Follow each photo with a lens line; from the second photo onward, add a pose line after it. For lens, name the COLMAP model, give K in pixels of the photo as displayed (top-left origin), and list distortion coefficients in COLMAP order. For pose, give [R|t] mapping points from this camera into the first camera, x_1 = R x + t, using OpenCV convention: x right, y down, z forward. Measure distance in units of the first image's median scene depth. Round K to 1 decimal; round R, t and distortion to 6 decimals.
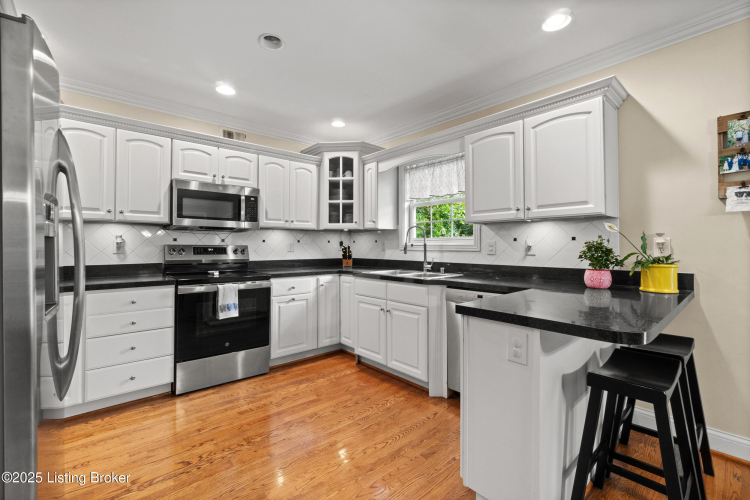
lens RADIAL K [[331.6, 0, 376.0], [0, 331.6, 243.2], [0, 0, 1]] dist [-0.001159, -0.000316]
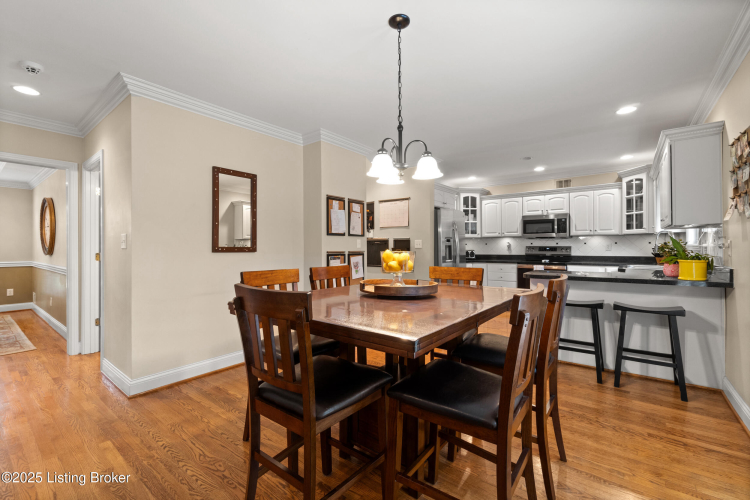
lens RADIAL K [[331.6, 0, 371.4], [0, 331.6, 246.3], [0, 0, 1]] dist [-0.001159, -0.000316]
pose [[0.172173, -0.005265, -0.985053, 1.261551], [0.011334, 0.999930, -0.003363, 0.001334], [0.985002, -0.010585, 0.172221, -0.331584]]
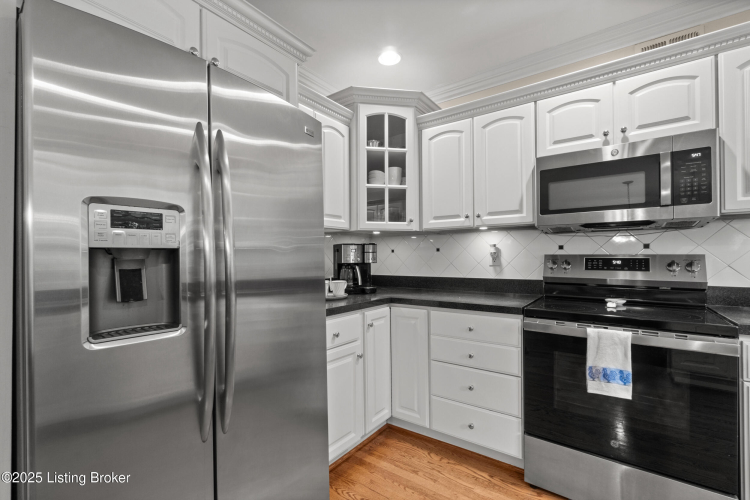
lens RADIAL K [[331.6, 0, 375.9], [0, 331.6, 255.0], [0, 0, 1]] dist [-0.001159, -0.000316]
pose [[0.209437, -0.007004, -0.977797, -0.011689], [0.015252, 0.999876, -0.003895, 0.002098], [0.977703, -0.014098, 0.209518, 0.486144]]
